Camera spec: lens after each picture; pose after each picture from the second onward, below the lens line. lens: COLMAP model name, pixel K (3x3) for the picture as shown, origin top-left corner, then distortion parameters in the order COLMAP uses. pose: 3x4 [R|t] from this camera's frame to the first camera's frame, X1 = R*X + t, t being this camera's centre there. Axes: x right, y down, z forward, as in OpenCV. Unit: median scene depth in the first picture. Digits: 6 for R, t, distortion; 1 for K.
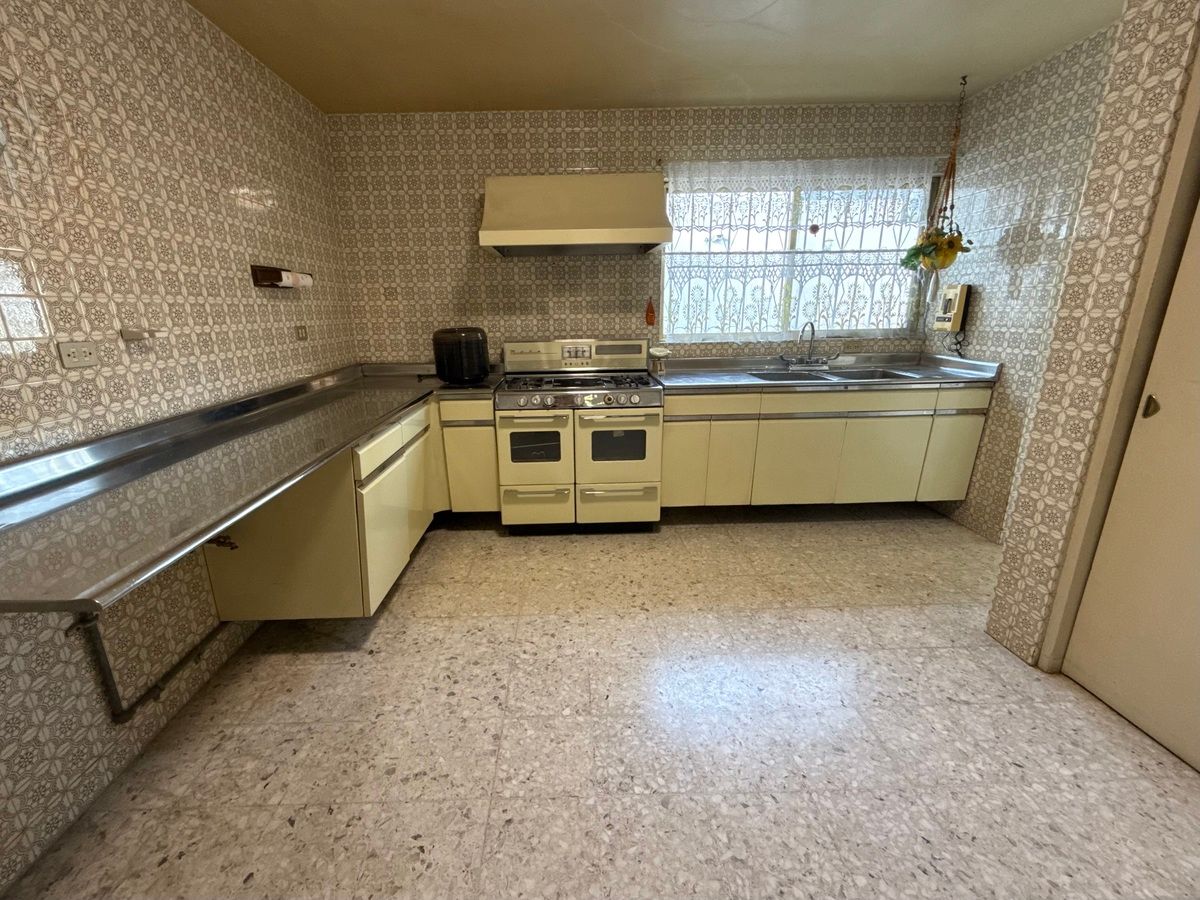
lens RADIAL K [[508.9, 0, 600.0], [0, 508.9, 450.0], [0, 0, 1]] dist [-0.001352, 0.000200]
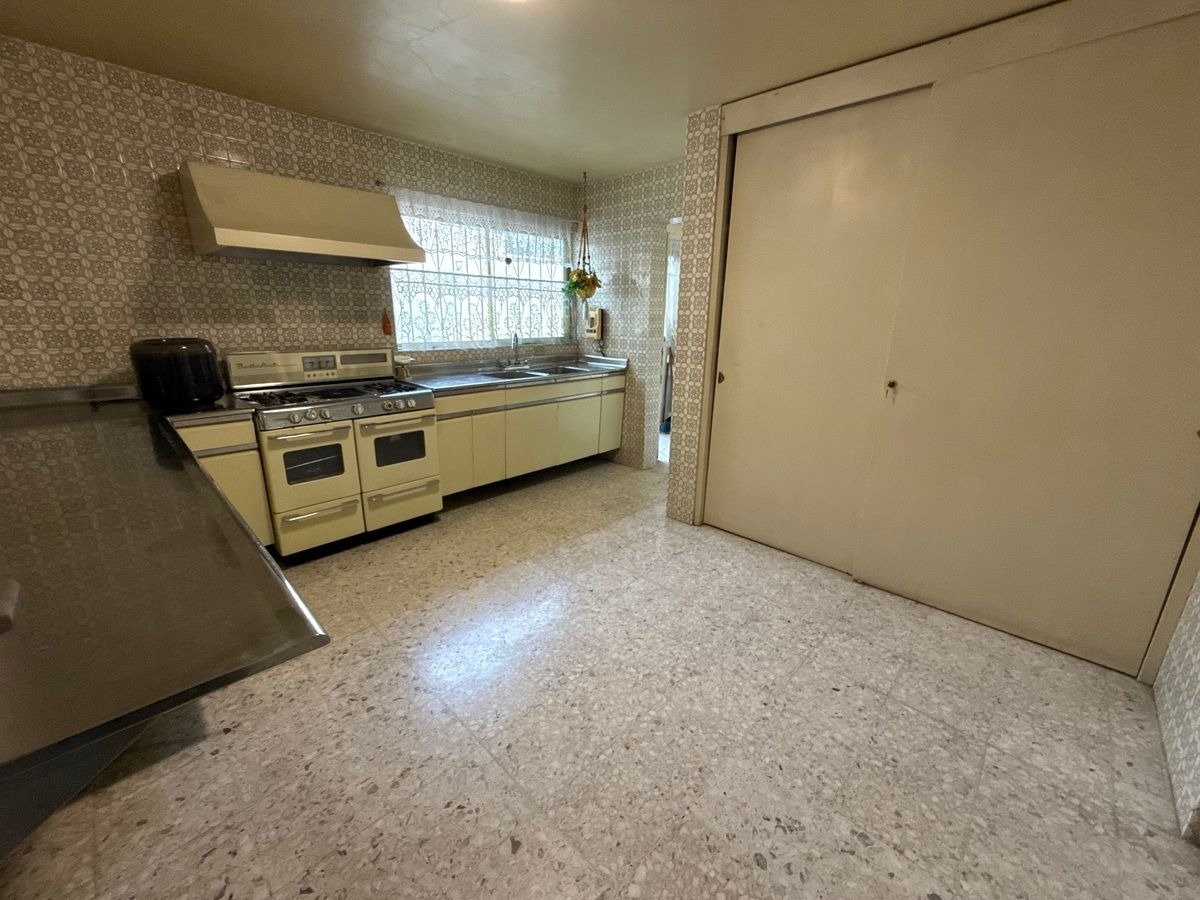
lens RADIAL K [[478.7, 0, 600.9], [0, 478.7, 446.5], [0, 0, 1]] dist [0.001610, -0.000202]
pose [[0.705395, -0.160892, 0.690313, -0.348618], [0.162236, 0.984692, 0.063723, -0.007901], [-0.689998, 0.067044, 0.720699, -0.013800]]
